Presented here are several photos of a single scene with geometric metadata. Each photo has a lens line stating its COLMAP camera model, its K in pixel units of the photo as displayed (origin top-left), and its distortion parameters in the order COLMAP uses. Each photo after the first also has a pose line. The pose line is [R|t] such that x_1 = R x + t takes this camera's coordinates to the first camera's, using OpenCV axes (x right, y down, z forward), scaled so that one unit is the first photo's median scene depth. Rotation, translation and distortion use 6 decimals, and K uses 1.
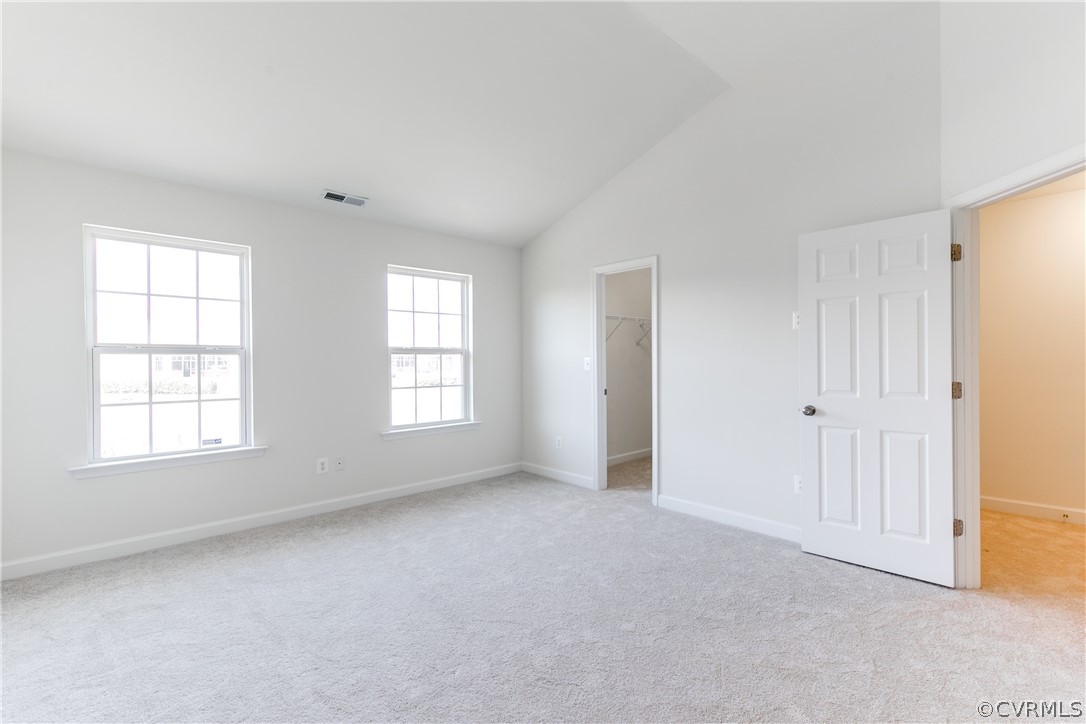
lens RADIAL K [[491.6, 0, 548.2], [0, 491.6, 363.3], [0, 0, 1]] dist [0.005268, 0.000111]
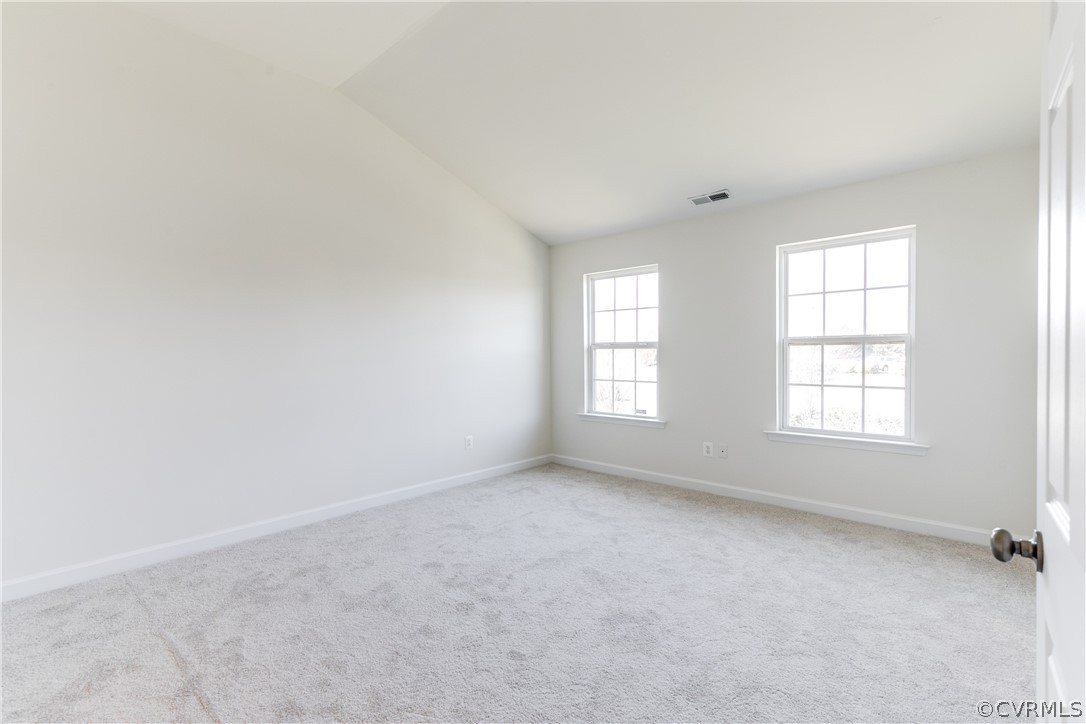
lens RADIAL K [[491.6, 0, 548.2], [0, 491.6, 363.3], [0, 0, 1]] dist [0.005268, 0.000111]
pose [[0.066961, 0.023656, -0.997475, 0.583397], [0.002116, 0.999713, 0.023851, -0.009101], [0.997753, -0.003708, 0.066891, 0.555630]]
